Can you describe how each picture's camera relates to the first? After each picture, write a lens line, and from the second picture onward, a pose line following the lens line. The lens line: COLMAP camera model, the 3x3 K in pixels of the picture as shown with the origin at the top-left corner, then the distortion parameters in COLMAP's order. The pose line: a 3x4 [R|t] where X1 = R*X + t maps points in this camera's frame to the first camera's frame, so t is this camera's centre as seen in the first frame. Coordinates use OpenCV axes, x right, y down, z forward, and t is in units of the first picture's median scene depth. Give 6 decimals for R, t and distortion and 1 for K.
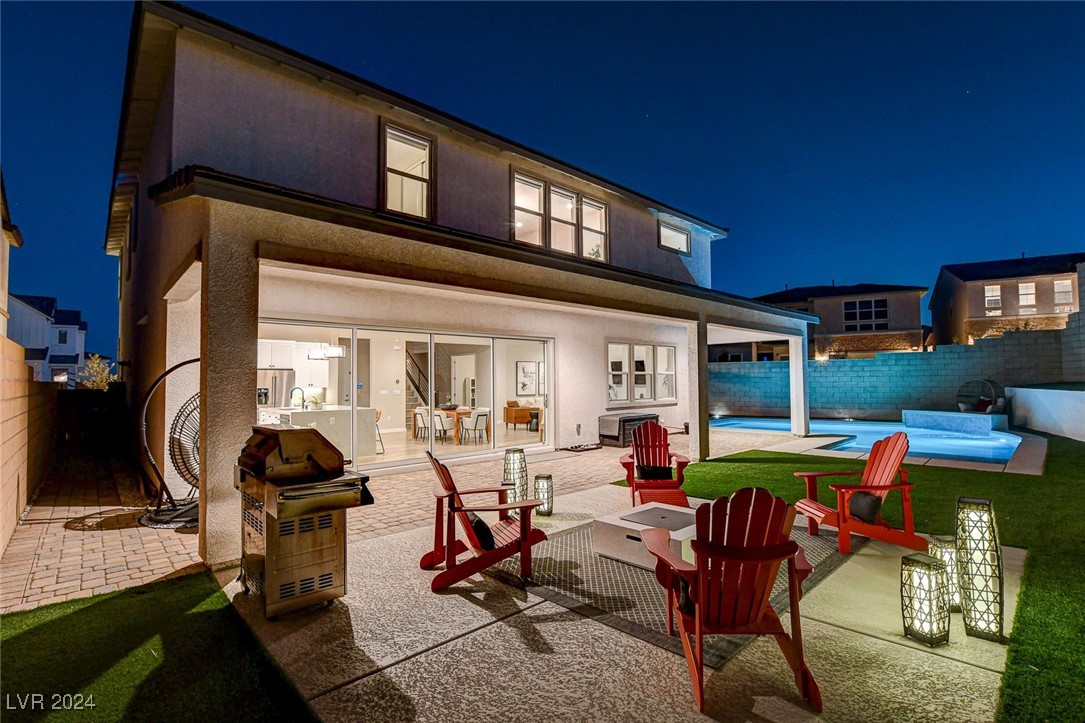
lens RADIAL K [[499.4, 0, 539.7], [0, 499.4, 365.4], [0, 0, 1]] dist [-0.025674, 0.000588]
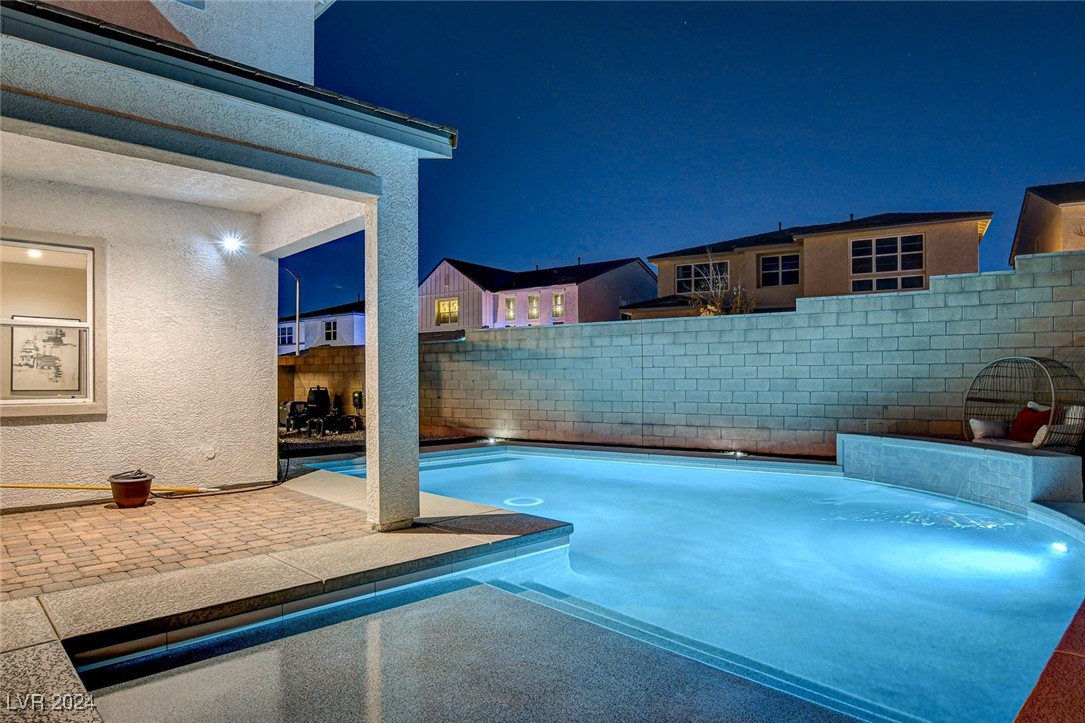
lens RADIAL K [[660.4, 0, 534.0], [0, 660.4, 380.4], [0, 0, 1]] dist [-0.016137, 0.001906]
pose [[0.999840, 0.005848, 0.016916, 0.449152], [-0.006384, 0.999472, 0.031852, 0.029046], [-0.016721, -0.031955, 0.999349, 0.437416]]
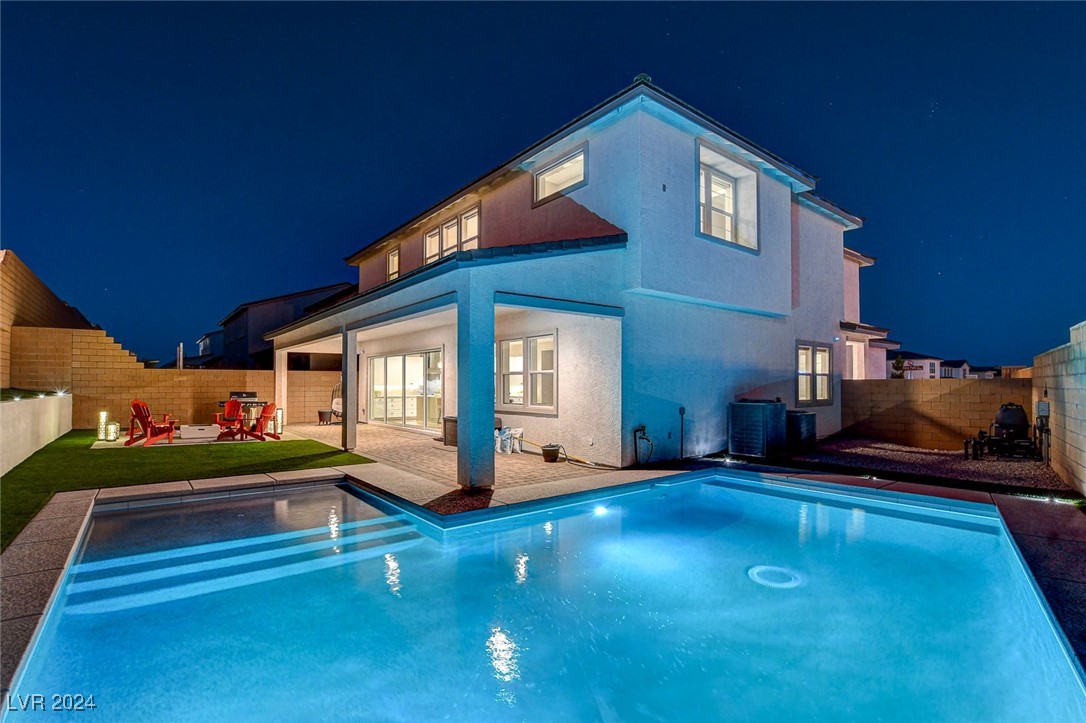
lens RADIAL K [[499.9, 0, 540.2], [0, 499.9, 365.4], [0, 0, 1]] dist [-0.025674, 0.000588]
pose [[-0.077215, -0.023981, -0.996726, 0.775251], [0.033648, 0.999079, -0.026645, 0.020146], [0.996447, -0.035595, -0.076337, 0.824407]]
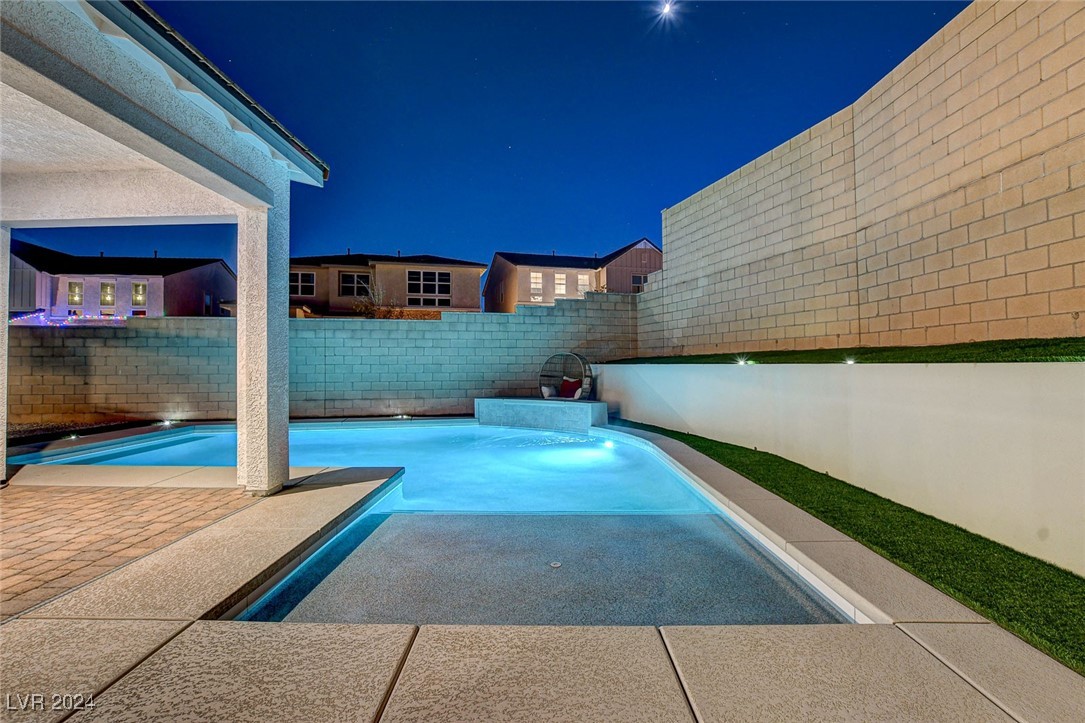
lens RADIAL K [[499.4, 0, 539.7], [0, 499.4, 365.4], [0, 0, 1]] dist [-0.025674, 0.000588]
pose [[0.694589, 0.004426, 0.719394, 0.302781], [-0.024612, 0.999542, 0.017614, 0.030923], [-0.718986, -0.029940, 0.694379, 0.454050]]
